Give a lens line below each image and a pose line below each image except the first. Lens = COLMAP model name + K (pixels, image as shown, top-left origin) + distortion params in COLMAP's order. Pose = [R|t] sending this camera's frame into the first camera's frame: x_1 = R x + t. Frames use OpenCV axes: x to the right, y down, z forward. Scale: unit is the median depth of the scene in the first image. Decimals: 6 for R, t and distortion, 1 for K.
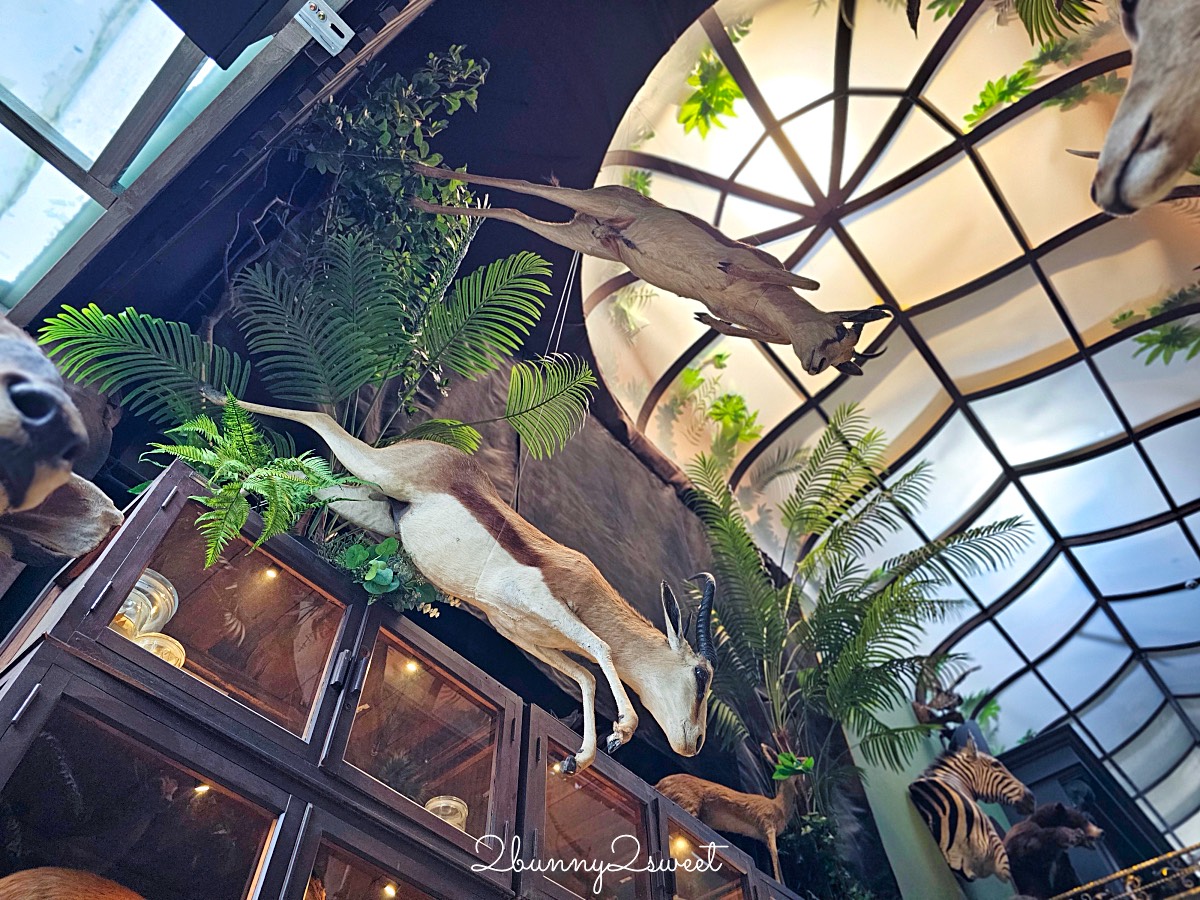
lens RADIAL K [[816.4, 0, 605.3], [0, 816.4, 452.9], [0, 0, 1]] dist [0.041689, -0.043267]
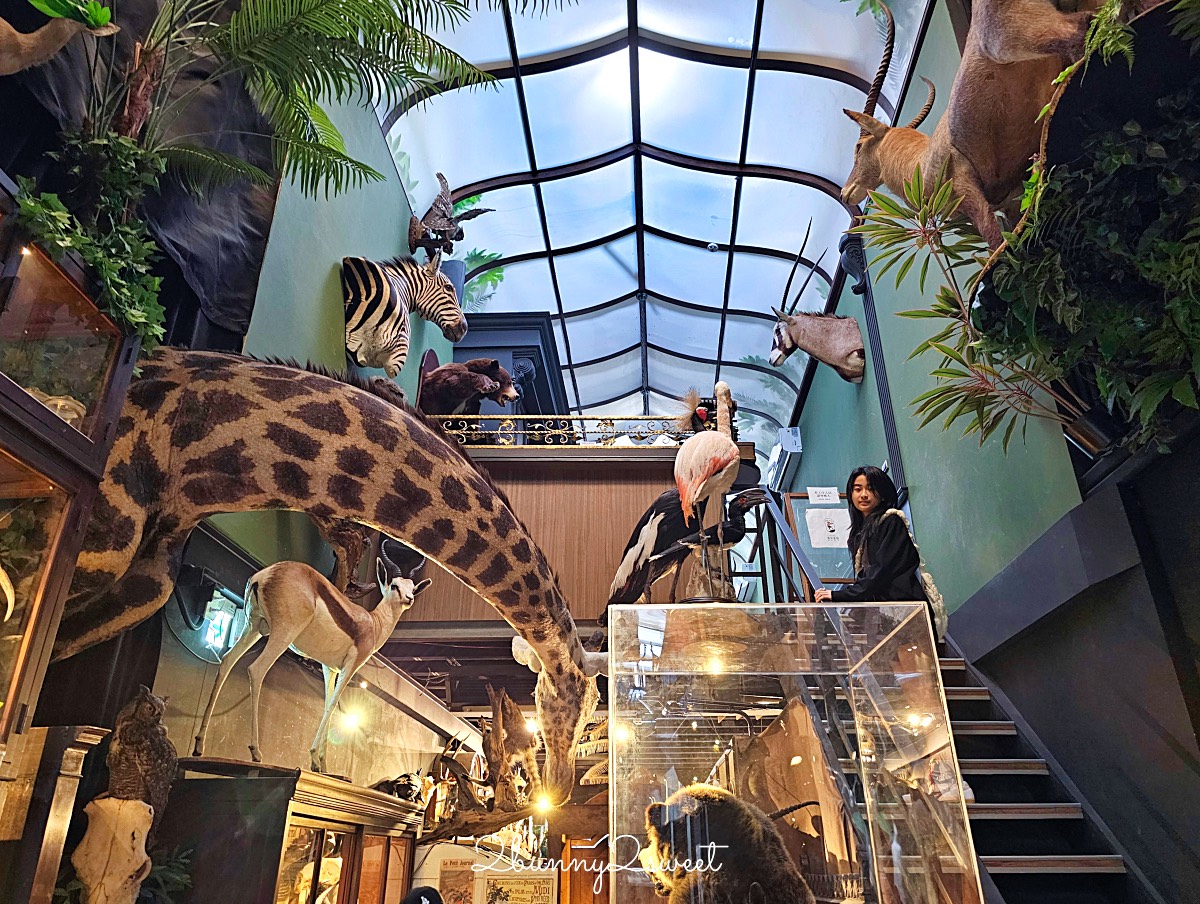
lens RADIAL K [[816.4, 0, 605.3], [0, 816.4, 454.9], [0, 0, 1]] dist [0.041689, -0.043267]
pose [[0.799812, 0.316771, 0.509859, 0.165297], [-0.519257, 0.791244, 0.322962, 0.110729], [-0.301118, -0.523057, 0.797332, 0.079854]]
